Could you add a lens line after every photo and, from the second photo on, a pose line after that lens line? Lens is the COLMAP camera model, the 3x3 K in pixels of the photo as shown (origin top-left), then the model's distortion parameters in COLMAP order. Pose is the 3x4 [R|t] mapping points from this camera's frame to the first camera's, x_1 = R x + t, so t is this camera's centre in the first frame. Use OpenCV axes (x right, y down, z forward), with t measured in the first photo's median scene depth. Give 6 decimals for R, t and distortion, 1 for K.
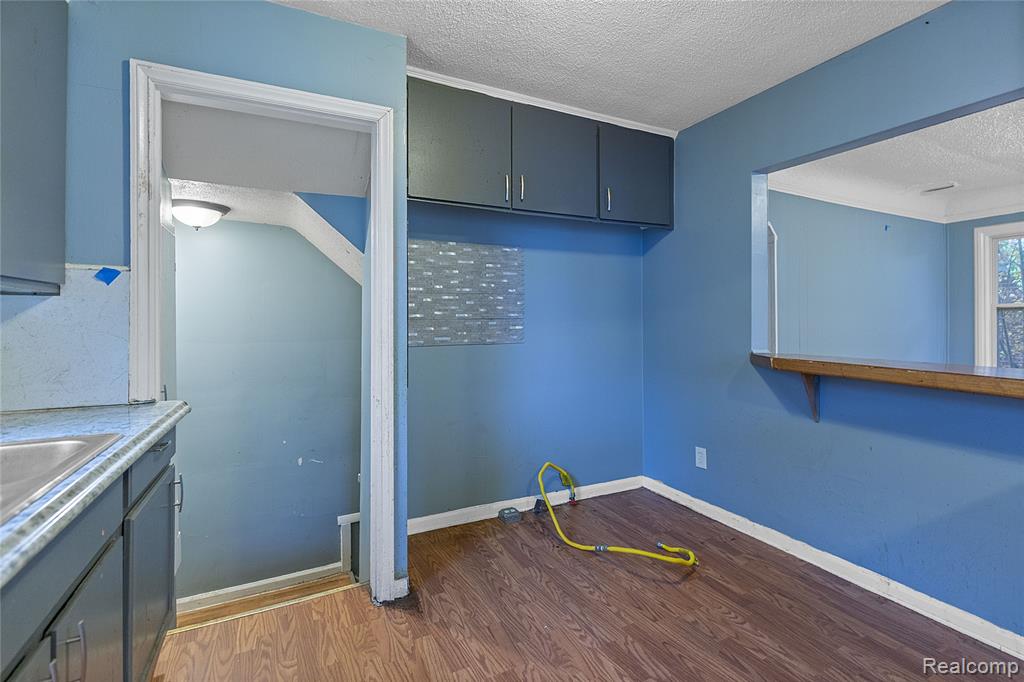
lens RADIAL K [[473.1, 0, 515.6], [0, 473.1, 320.1], [0, 0, 1]] dist [-0.001325, -0.000450]
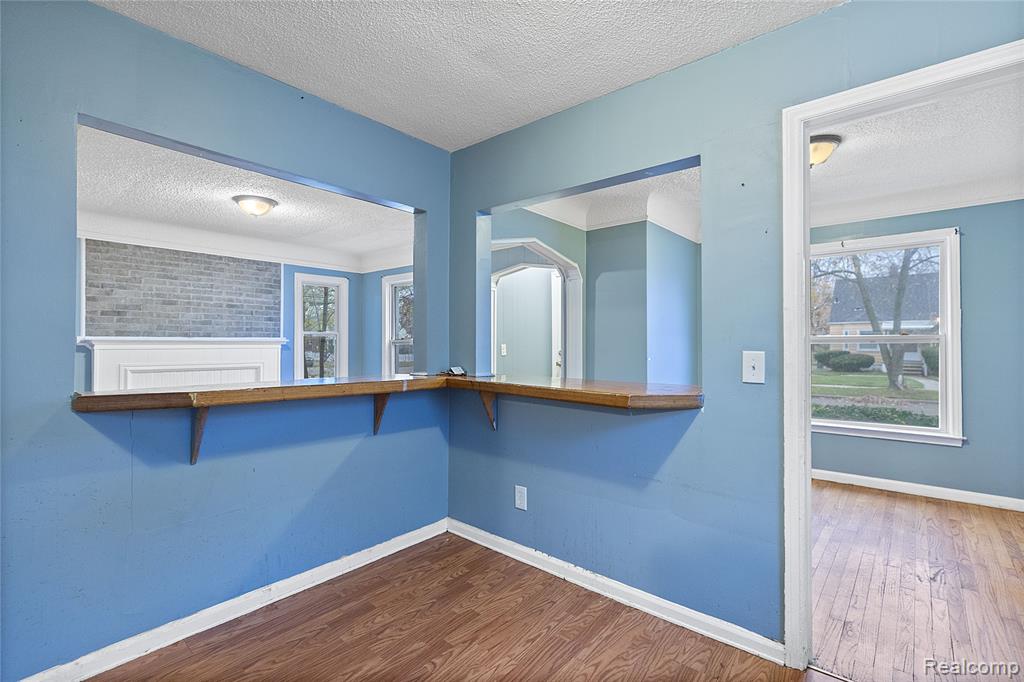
lens RADIAL K [[465.6, 0, 525.4], [0, 465.6, 337.1], [0, 0, 1]] dist [0.005146, 0.000479]
pose [[-0.412791, 0.015457, 0.910695, -0.336809], [-0.001402, 0.999844, -0.017606, 0.001762], [-0.910825, -0.008544, -0.412705, 0.720531]]
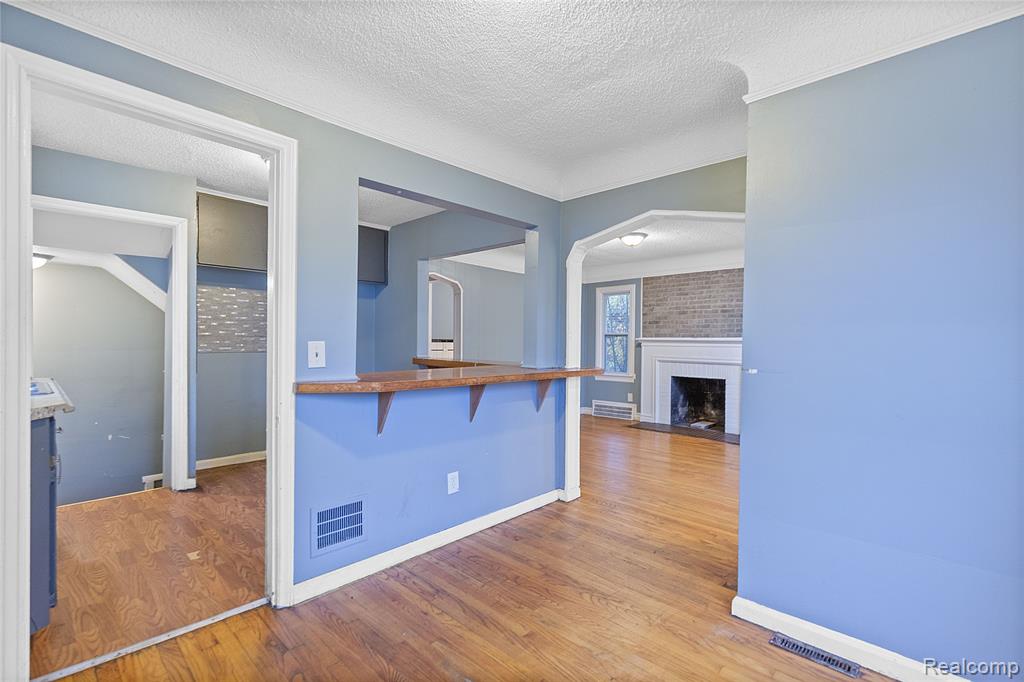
lens RADIAL K [[464.7, 0, 521.6], [0, 464.7, 346.2], [0, 0, 1]] dist [-0.001225, -0.000124]
pose [[0.938035, 0.009563, 0.346408, 0.254737], [-0.014589, 0.999823, 0.011905, -0.000953], [-0.346232, -0.016221, 0.938009, -0.866201]]
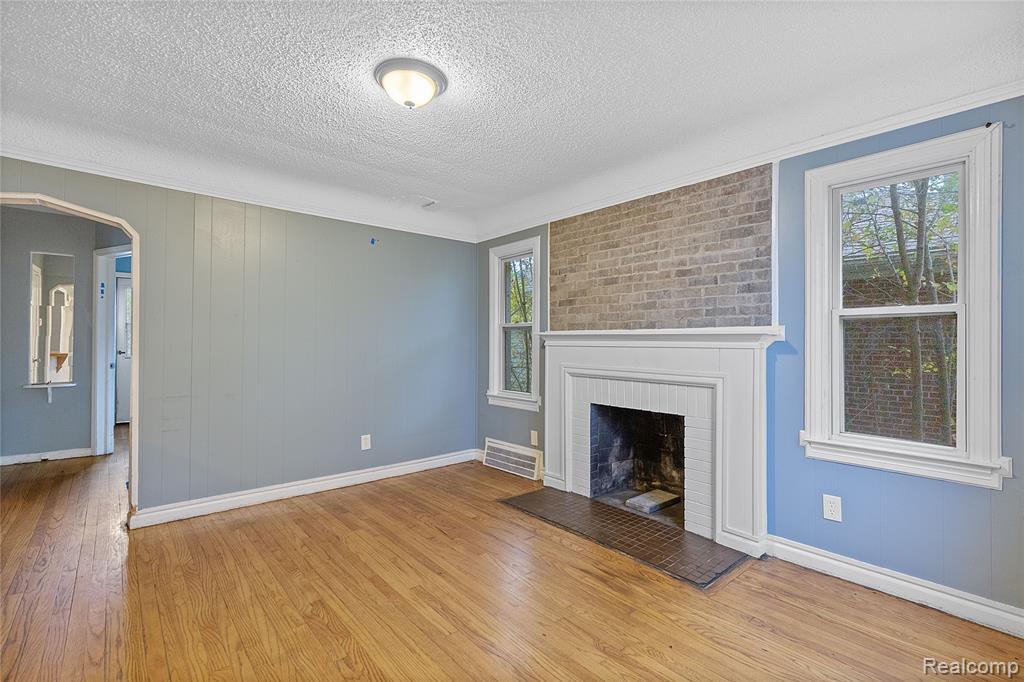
lens RADIAL K [[465.6, 0, 525.4], [0, 465.6, 337.1], [0, 0, 1]] dist [0.005146, 0.000479]
pose [[0.965011, 0.006535, 0.262130, 1.405998], [-0.005691, 0.999976, -0.003981, -0.002457], [-0.262149, 0.002350, 0.965024, 0.023598]]
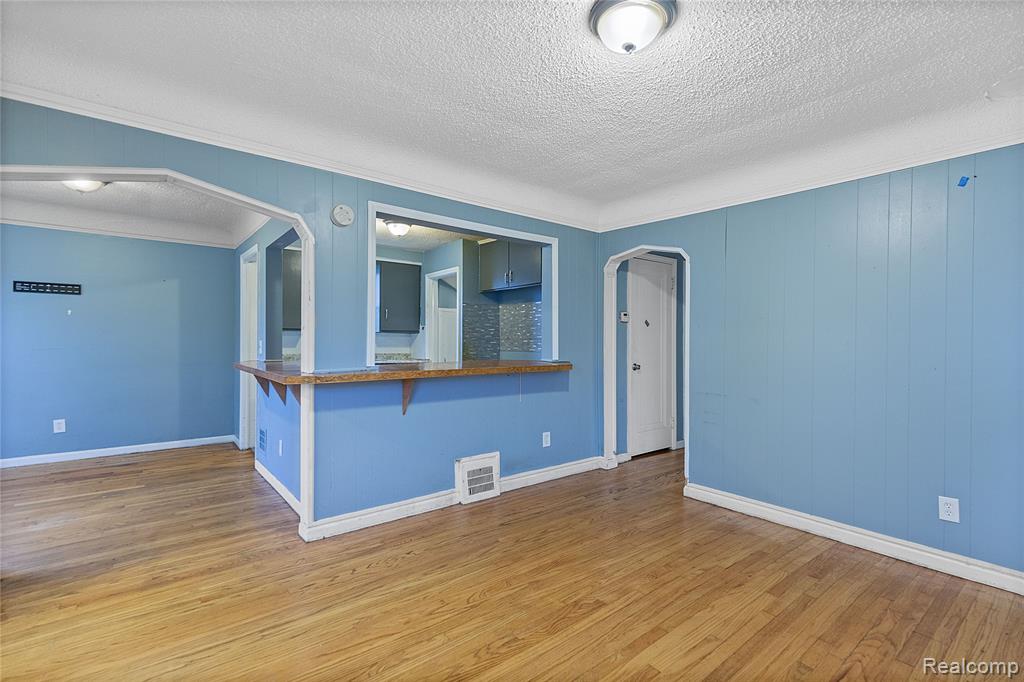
lens RADIAL K [[465.6, 0, 525.4], [0, 465.6, 337.1], [0, 0, 1]] dist [0.005146, 0.000479]
pose [[0.235890, -0.001556, -0.971779, 2.033094], [-0.003077, 0.999993, -0.002348, -0.006309], [0.971775, 0.003544, 0.235883, 0.576960]]
